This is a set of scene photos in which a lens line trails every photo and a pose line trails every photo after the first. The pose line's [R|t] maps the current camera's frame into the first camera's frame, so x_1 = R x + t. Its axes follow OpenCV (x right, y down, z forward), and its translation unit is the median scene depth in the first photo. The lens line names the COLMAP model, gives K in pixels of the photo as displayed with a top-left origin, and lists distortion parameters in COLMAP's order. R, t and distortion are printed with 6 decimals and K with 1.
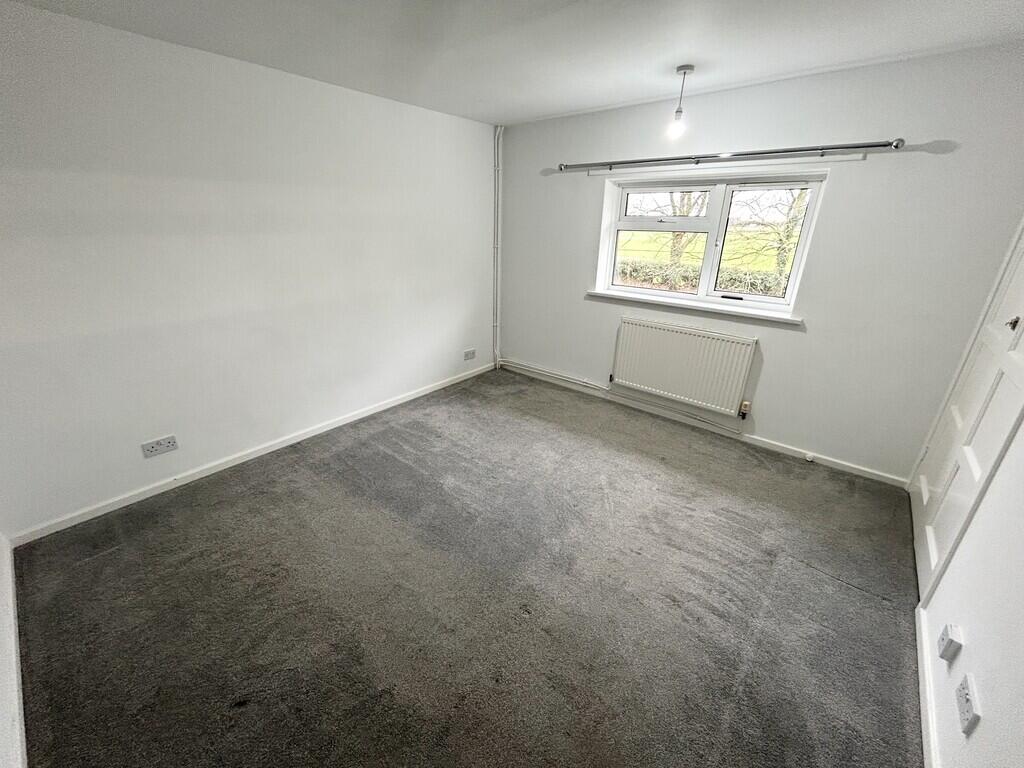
lens RADIAL K [[412.0, 0, 512.2], [0, 412.0, 383.0], [0, 0, 1]] dist [-0.002544, -0.000657]
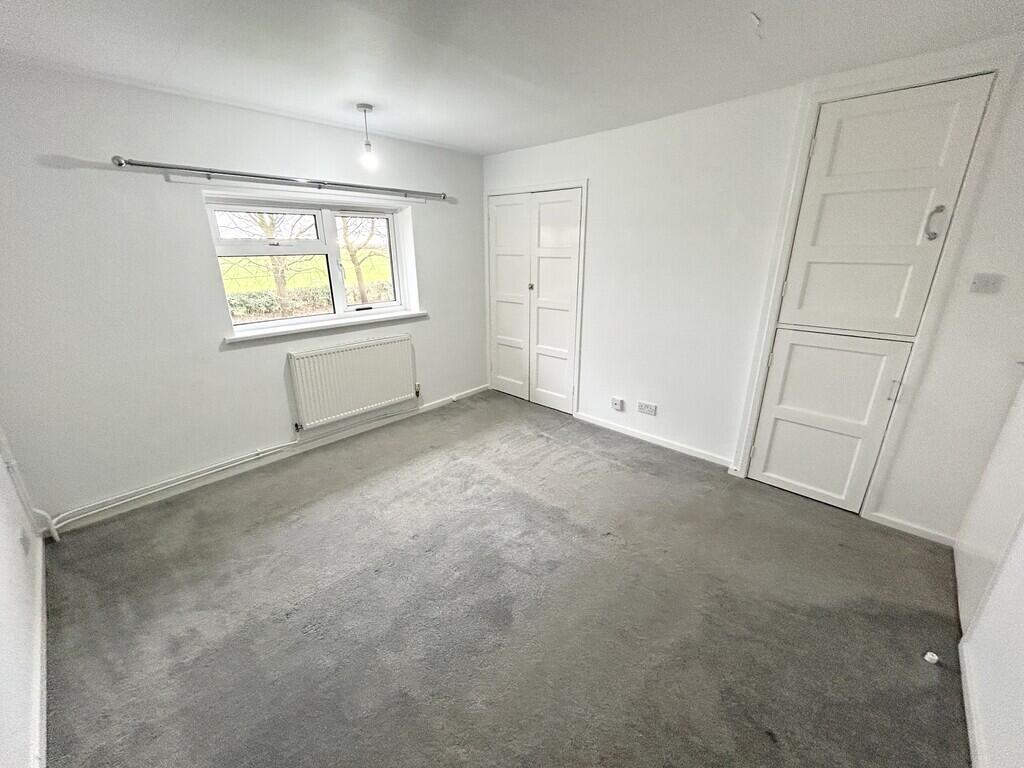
lens RADIAL K [[412.0, 0, 513.2], [0, 412.0, 383.4], [0, 0, 1]] dist [-0.002544, -0.000657]
pose [[0.045524, -0.334436, 0.941318, -0.561627], [0.366686, 0.882112, 0.295667, -0.199383], [-0.929230, 0.331709, 0.162791, 0.470367]]
